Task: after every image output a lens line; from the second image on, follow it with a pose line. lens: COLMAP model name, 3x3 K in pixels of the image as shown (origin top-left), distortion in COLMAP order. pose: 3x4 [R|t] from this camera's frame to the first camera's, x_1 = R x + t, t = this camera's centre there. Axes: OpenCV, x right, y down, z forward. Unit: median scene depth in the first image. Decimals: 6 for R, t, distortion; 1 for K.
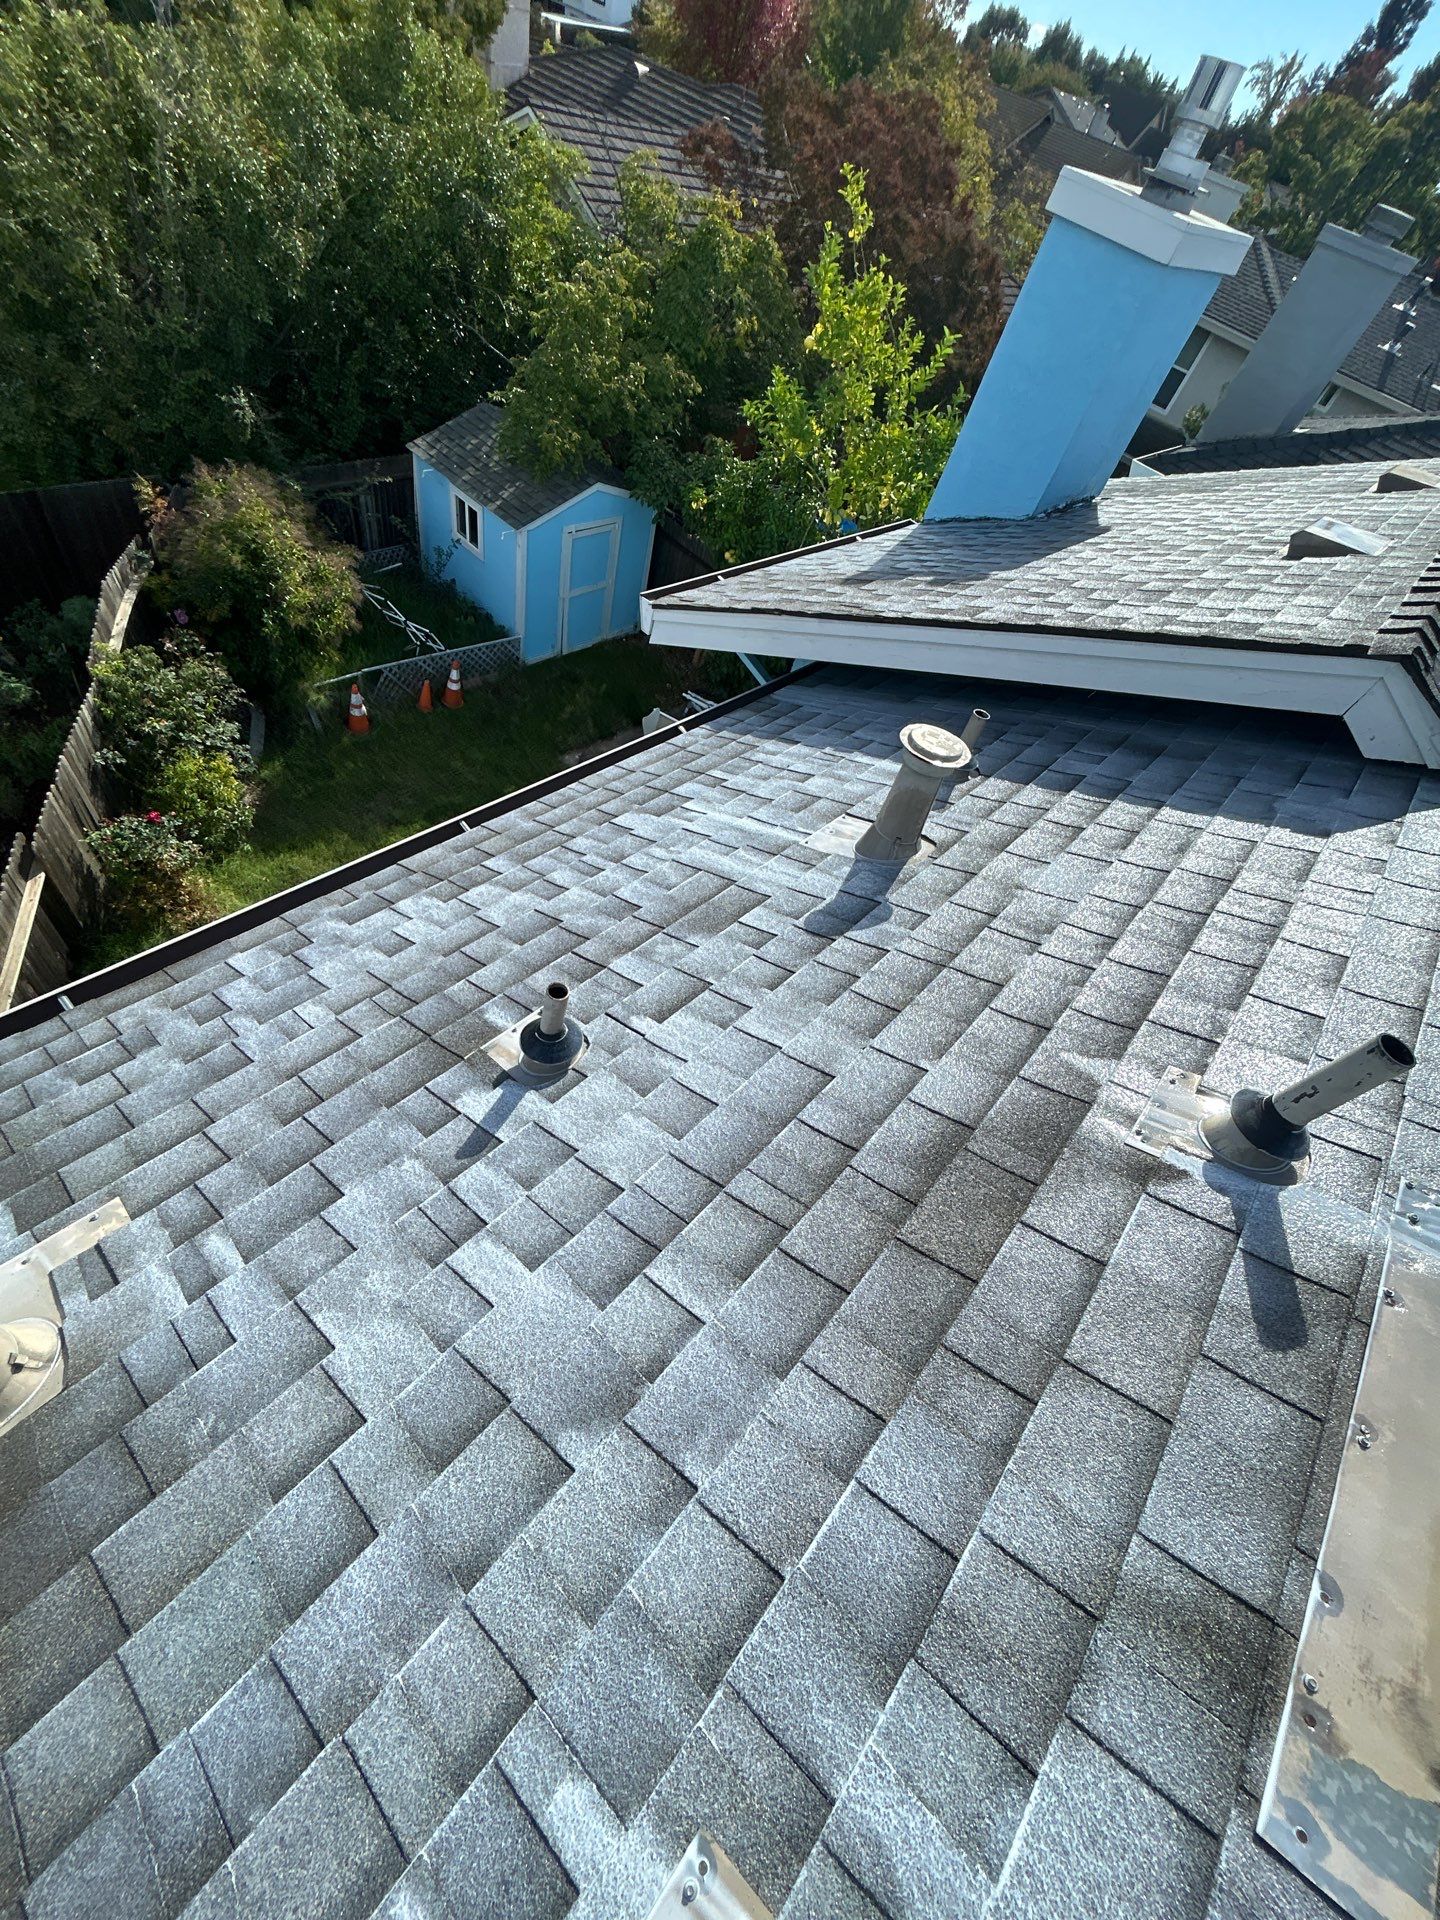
lens RADIAL K [[770.9, 0, 720.3], [0, 770.9, 962.4], [0, 0, 1]] dist [0.000582, -0.000303]
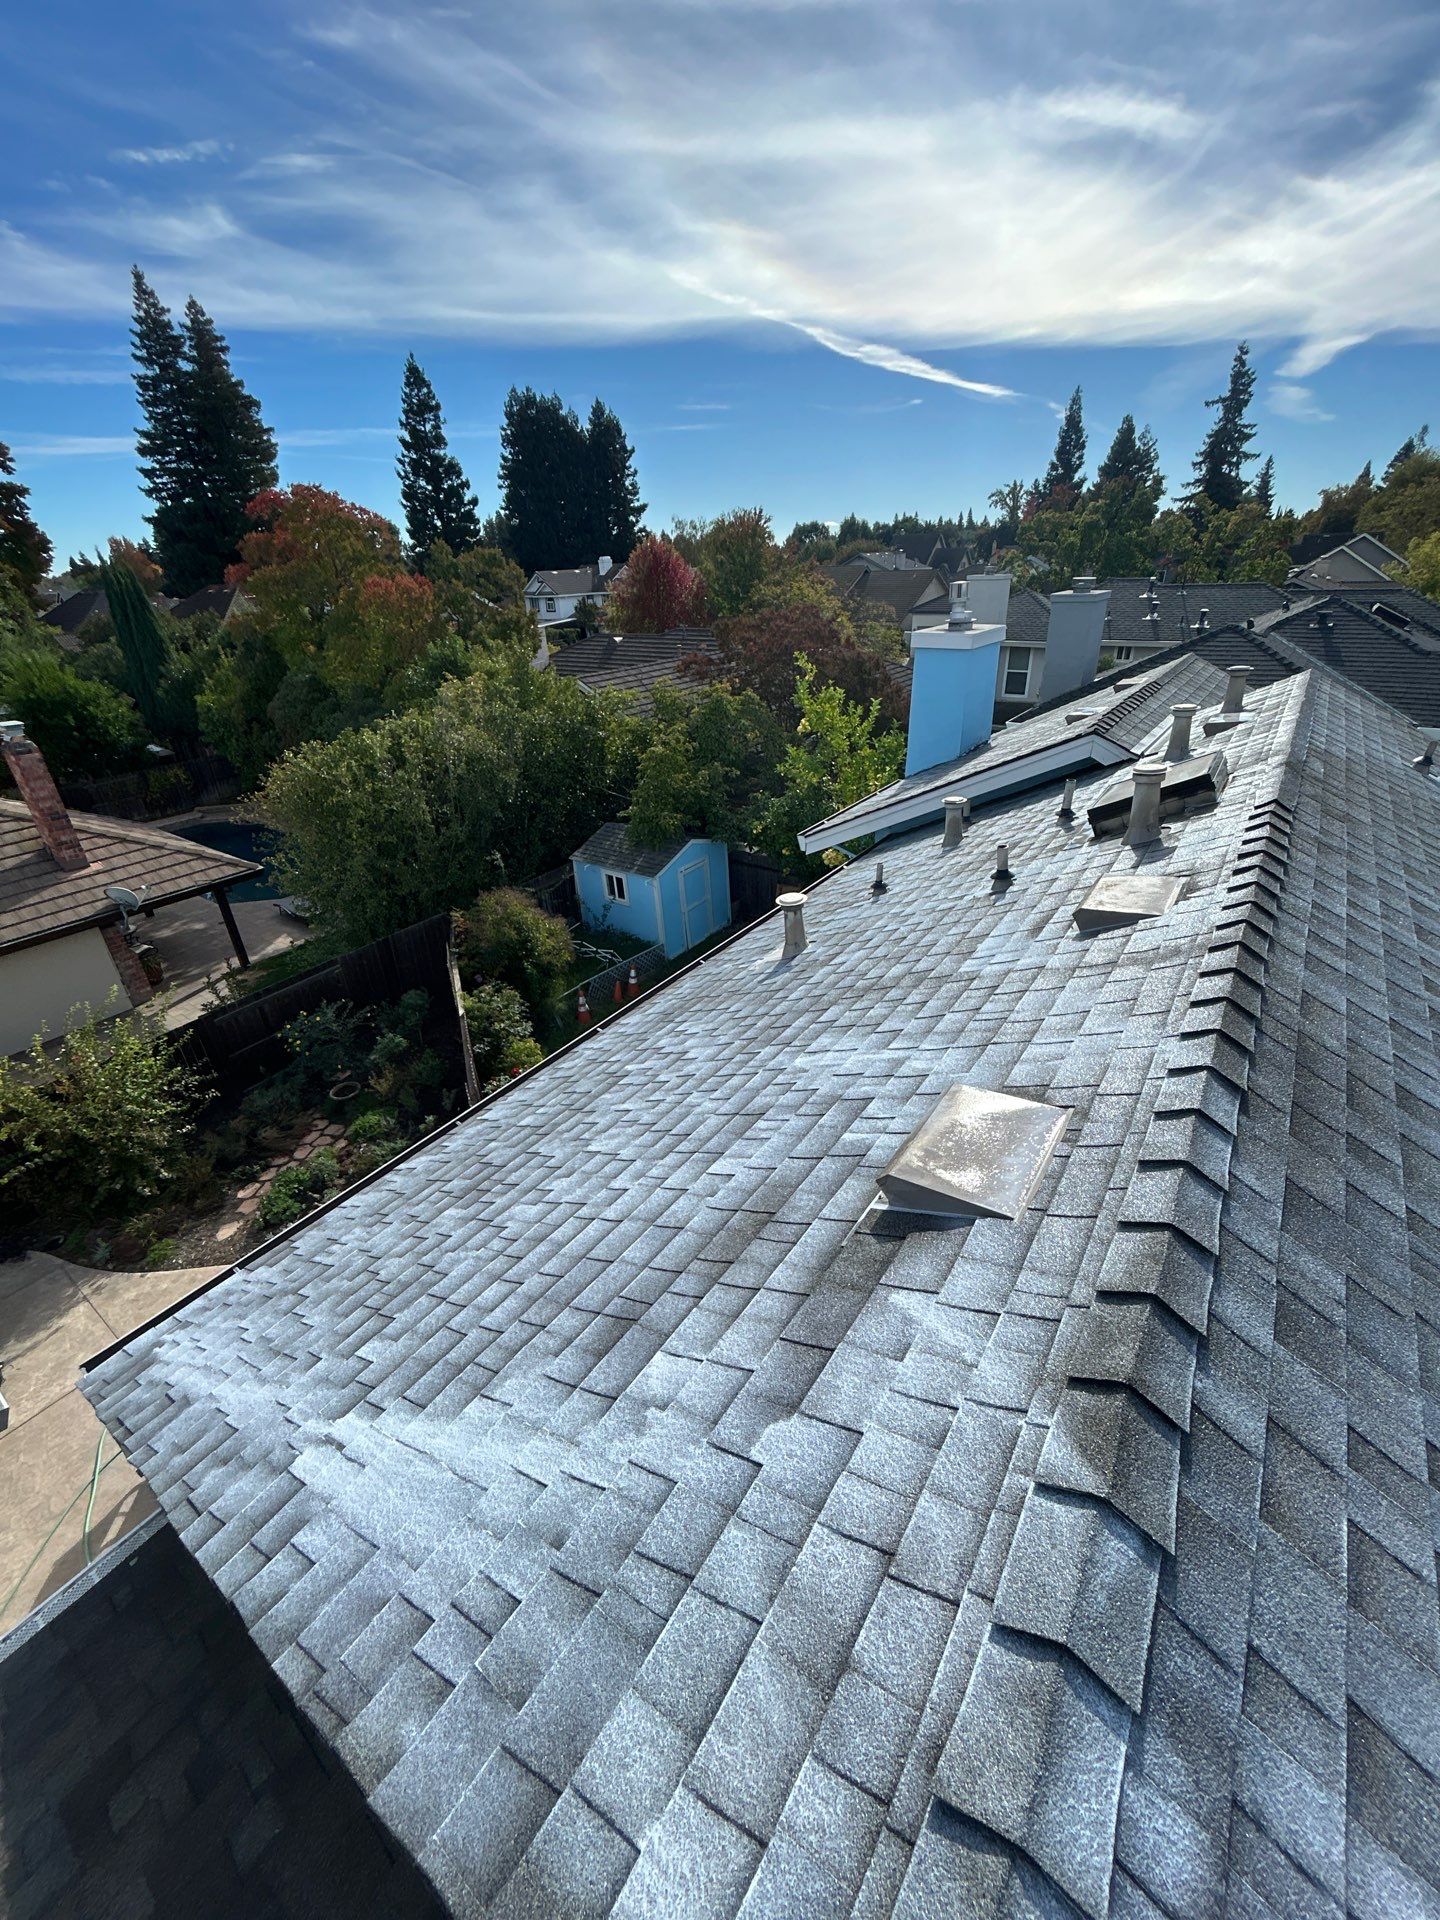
lens RADIAL K [[770.9, 0, 723.9], [0, 770.9, 961.4], [0, 0, 1]] dist [0.000582, -0.000303]
pose [[0.952638, -0.303849, -0.012551, -0.154287], [0.272606, 0.871521, -0.407600, 0.263682], [0.134787, 0.384874, 0.913074, -0.344225]]
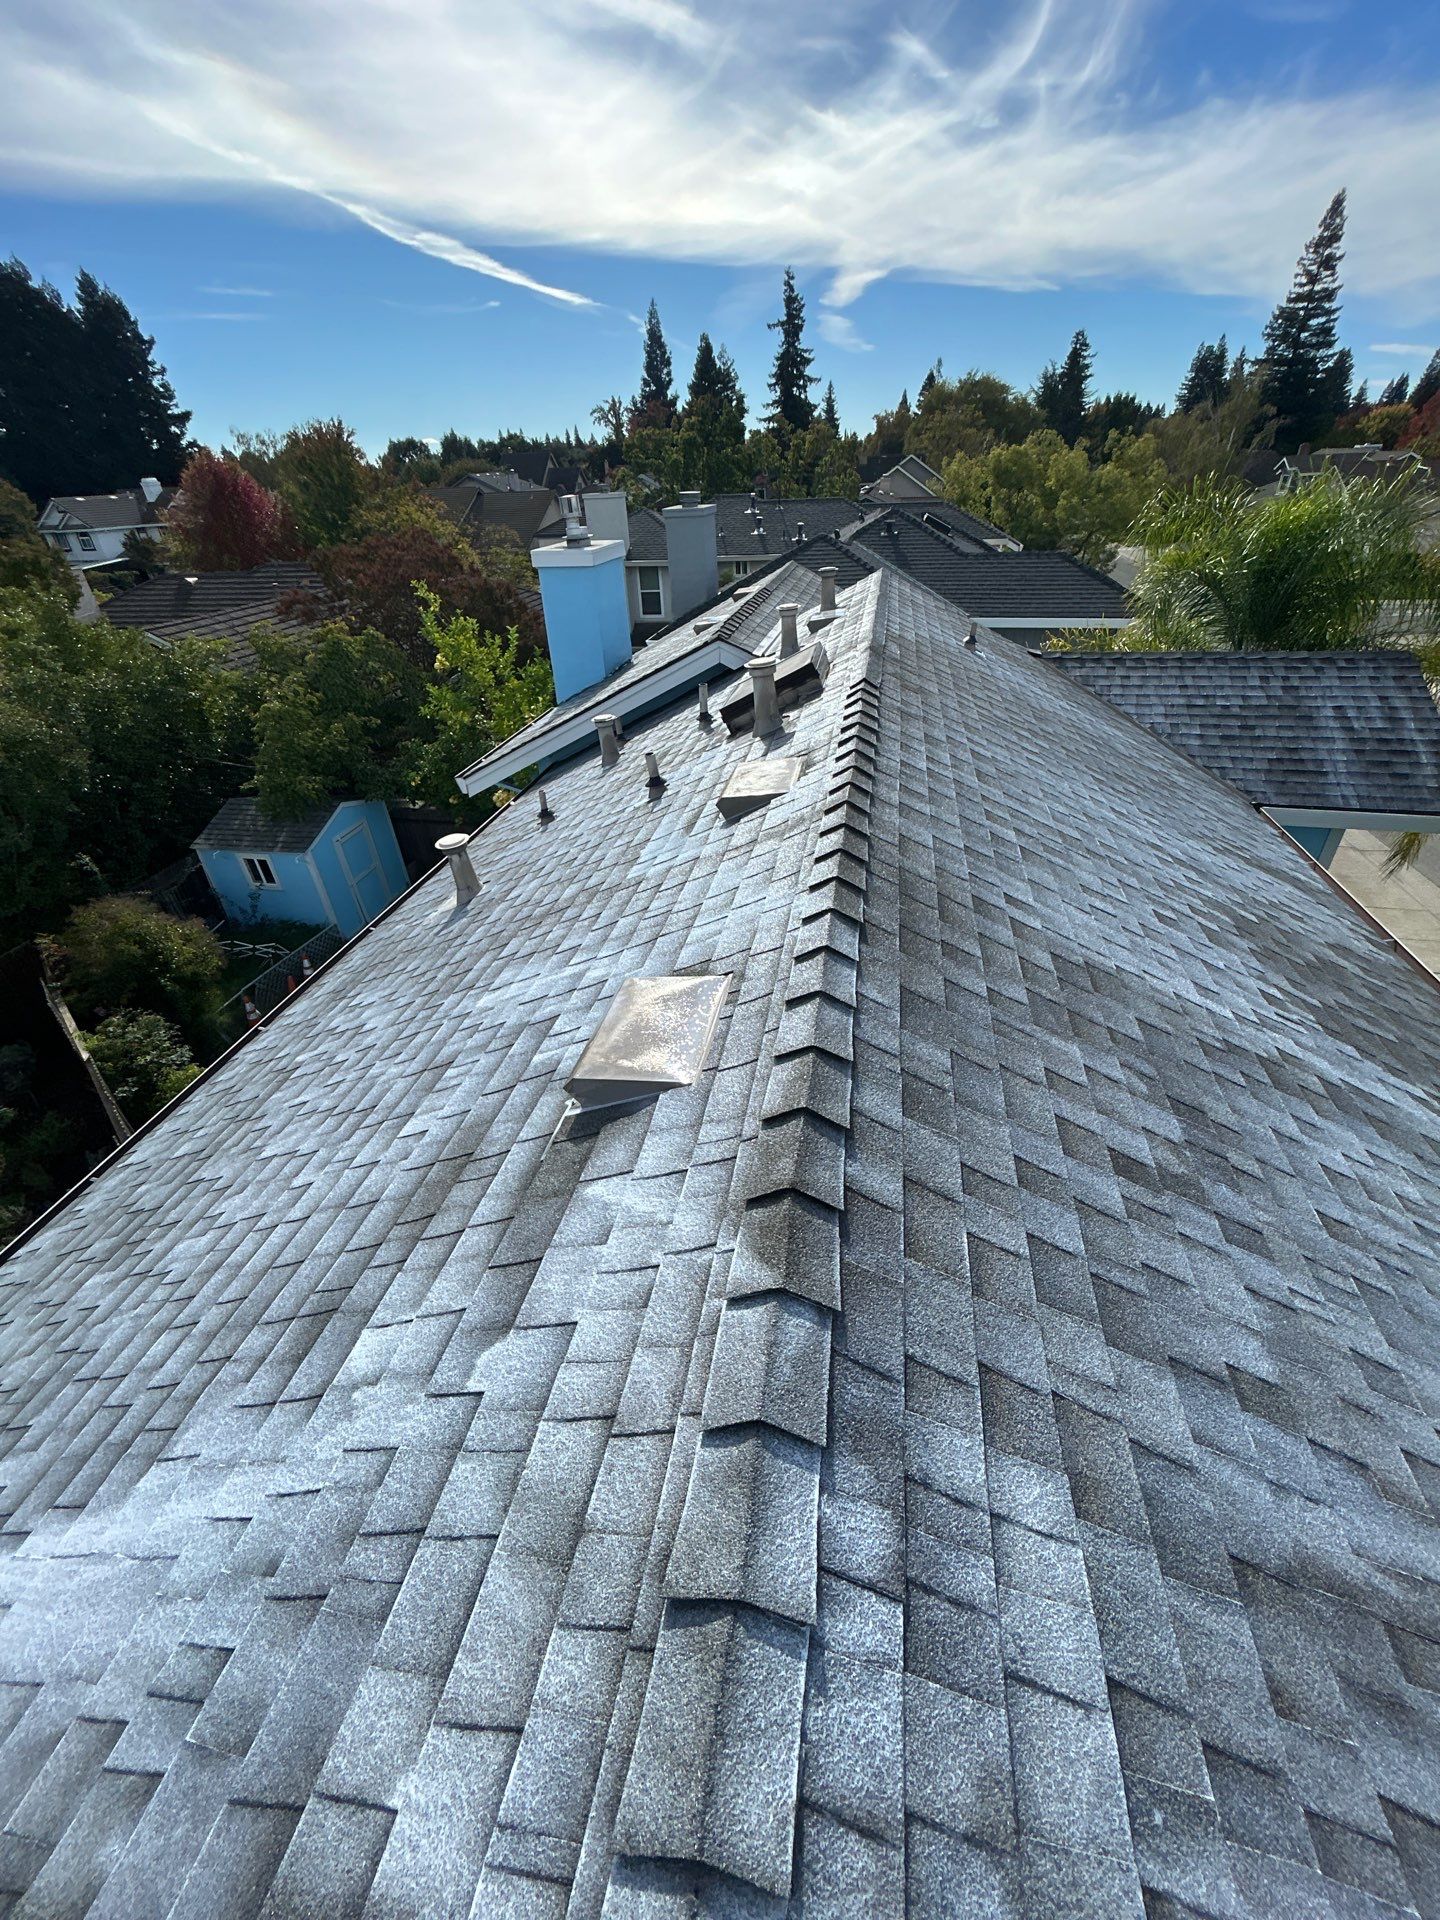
lens RADIAL K [[770.9, 0, 723.5], [0, 770.9, 961.9], [0, 0, 1]] dist [0.000582, -0.000303]
pose [[0.812972, -0.507211, 0.286031, -0.143852], [0.566390, 0.802831, -0.186186, 0.276006], [-0.135199, 0.313369, 0.939958, -0.337324]]
